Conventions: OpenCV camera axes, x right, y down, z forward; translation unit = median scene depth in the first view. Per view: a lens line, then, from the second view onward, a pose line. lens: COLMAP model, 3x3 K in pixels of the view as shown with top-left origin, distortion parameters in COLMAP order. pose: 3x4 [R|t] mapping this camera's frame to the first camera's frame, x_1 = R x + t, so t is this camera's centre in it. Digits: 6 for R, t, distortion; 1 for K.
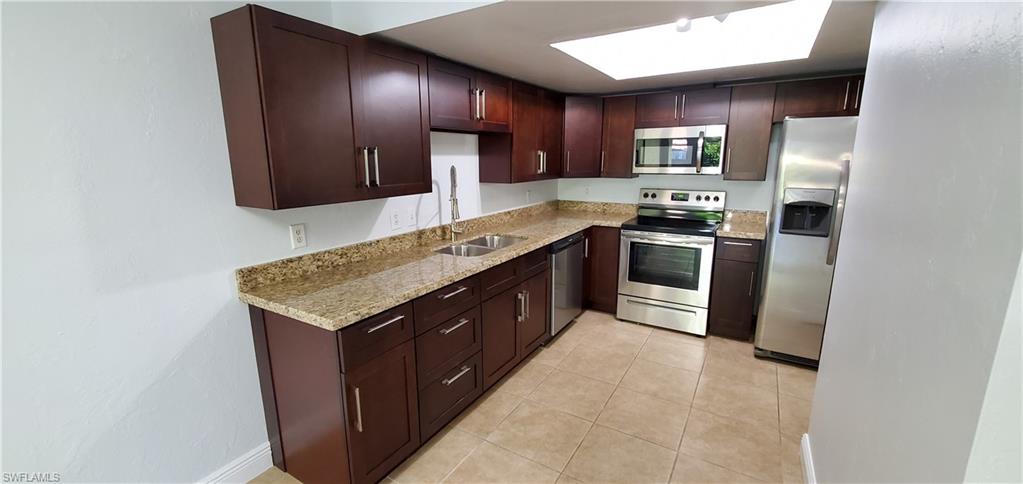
lens RADIAL K [[404.9, 0, 508.1], [0, 404.9, 237.3], [0, 0, 1]] dist [0.003274, -0.000115]
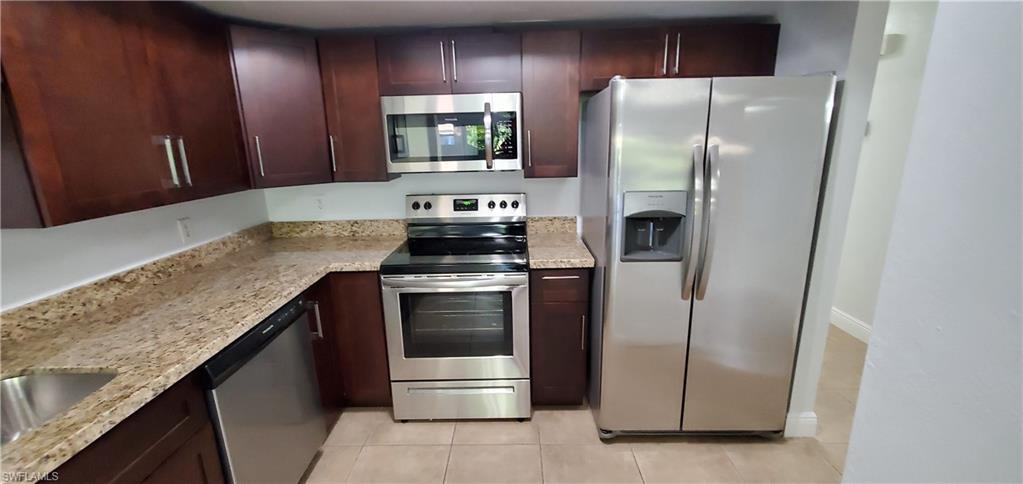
lens RADIAL K [[404.9, 0, 507.3], [0, 404.9, 241.3], [0, 0, 1]] dist [0.003274, -0.000115]
pose [[0.859266, -0.137918, 0.492586, 0.157705], [0.116510, 0.990424, 0.074067, -0.086750], [-0.498084, -0.006252, 0.867106, 0.416807]]
